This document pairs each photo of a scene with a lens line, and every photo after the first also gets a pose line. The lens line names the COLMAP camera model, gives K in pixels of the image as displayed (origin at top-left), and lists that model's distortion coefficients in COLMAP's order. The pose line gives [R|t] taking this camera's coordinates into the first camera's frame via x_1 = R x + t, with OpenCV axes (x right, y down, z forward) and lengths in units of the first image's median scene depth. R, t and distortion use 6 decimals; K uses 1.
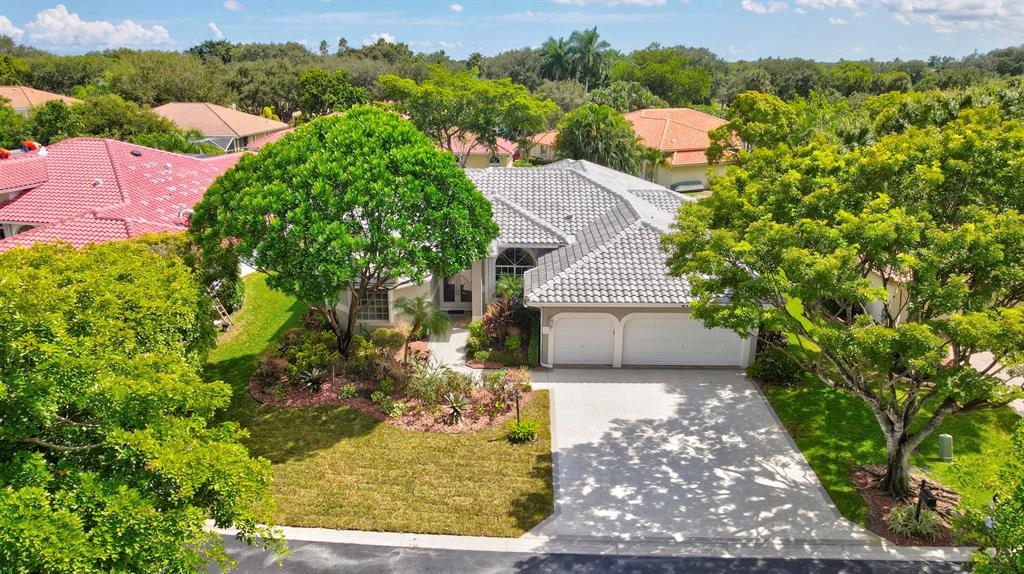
lens RADIAL K [[778.3, 0, 513.0], [0, 778.3, 285.8], [0, 0, 1]] dist [-0.007775, 0.029327]
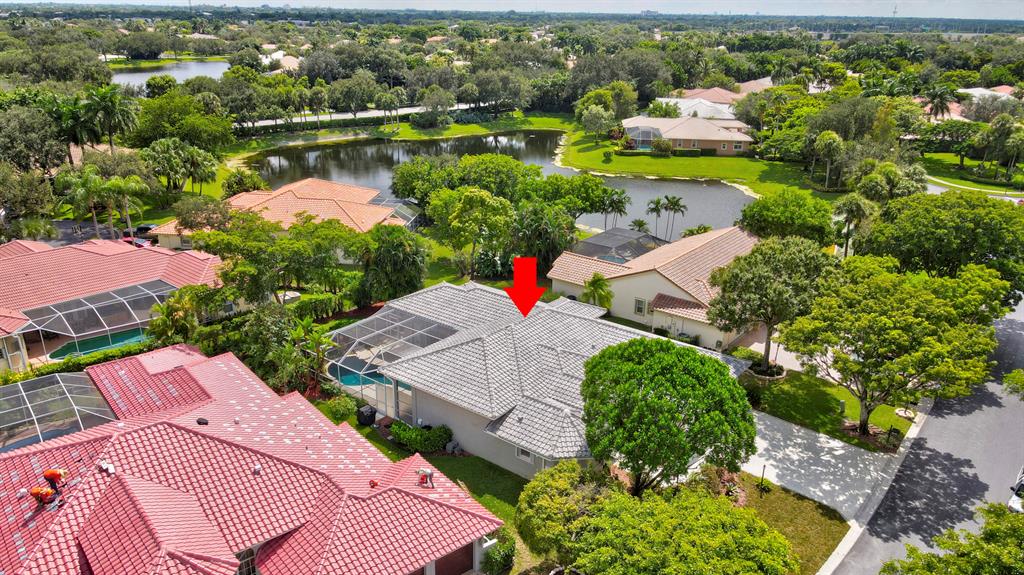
lens RADIAL K [[778.3, 0, 511.3], [0, 778.3, 289.0], [0, 0, 1]] dist [-0.007775, 0.029327]
pose [[0.594425, -0.272849, 0.756447, -1.681234], [0.208901, 0.960777, 0.182394, -0.753887], [-0.776543, 0.049603, 0.628109, 0.280230]]
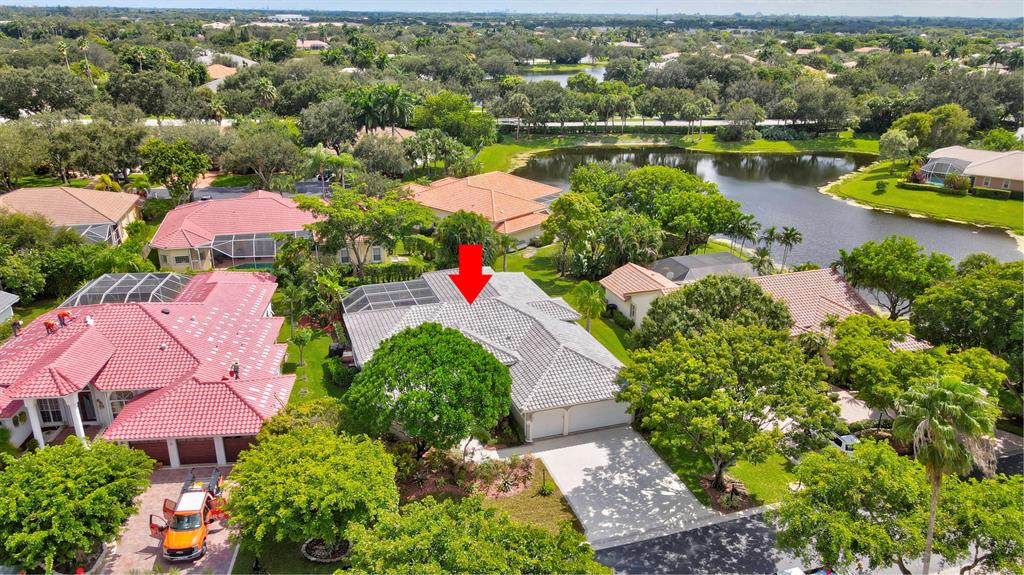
lens RADIAL K [[778.3, 0, 512.2], [0, 778.3, 288.1], [0, 0, 1]] dist [-0.007775, 0.029327]
pose [[0.939634, -0.115492, 0.322102, -0.663943], [0.091757, 0.991888, 0.087975, -0.510105], [-0.329650, -0.053109, 0.942608, -0.813208]]
